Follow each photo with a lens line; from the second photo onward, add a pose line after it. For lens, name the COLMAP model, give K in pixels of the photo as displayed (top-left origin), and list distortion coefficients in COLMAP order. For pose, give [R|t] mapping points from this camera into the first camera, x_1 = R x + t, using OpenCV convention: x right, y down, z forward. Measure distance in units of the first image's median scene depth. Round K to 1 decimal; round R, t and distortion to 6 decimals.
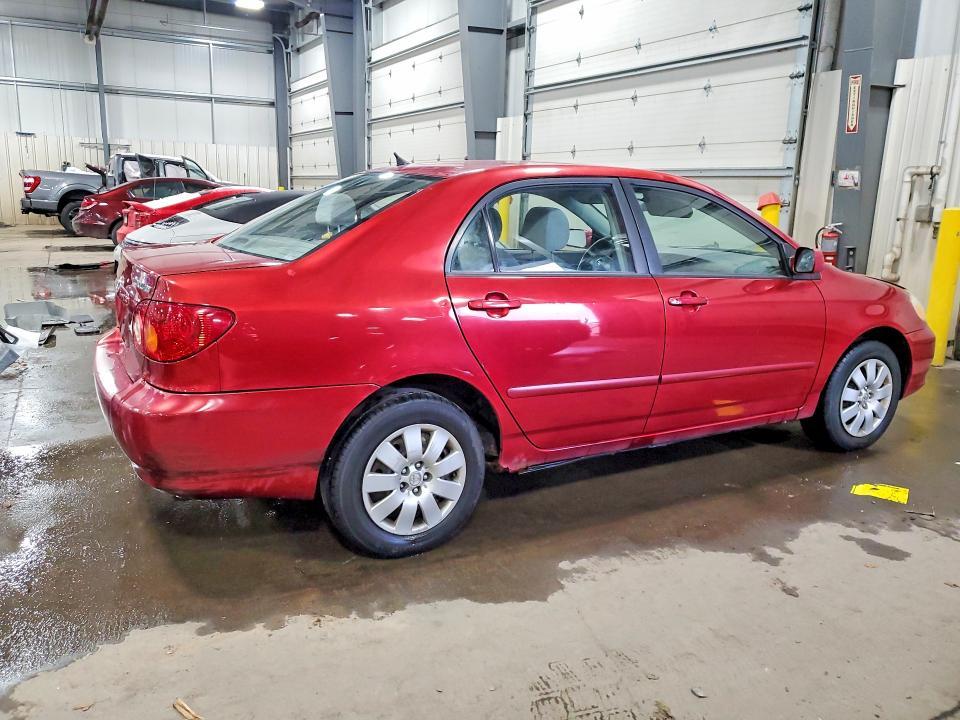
lens RADIAL K [[729.1, 0, 480.0], [0, 729.1, 360.0], [0, 0, 1]] dist [0.007801, -0.000795]
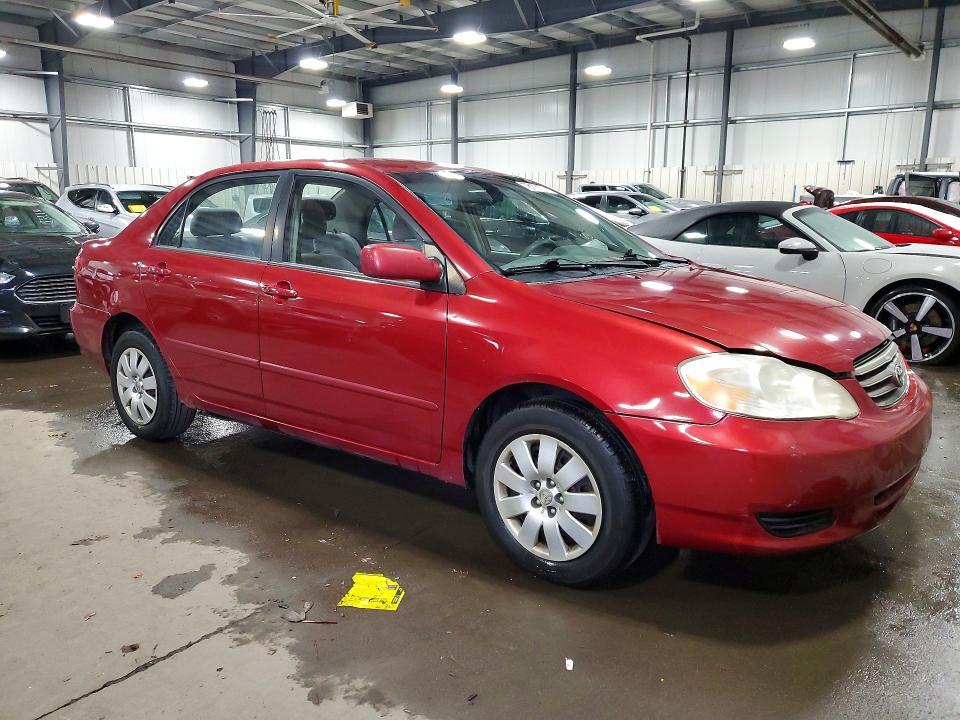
lens RADIAL K [[761.3, 0, 480.0], [0, 761.3, 360.0], [0, 0, 1]] dist [0.022980, 0.007600]
pose [[0.380563, 0.152910, -0.912025, 1.242963], [-0.196941, 0.977011, 0.081627, -0.118492], [0.903541, 0.148551, 0.401929, 0.781591]]
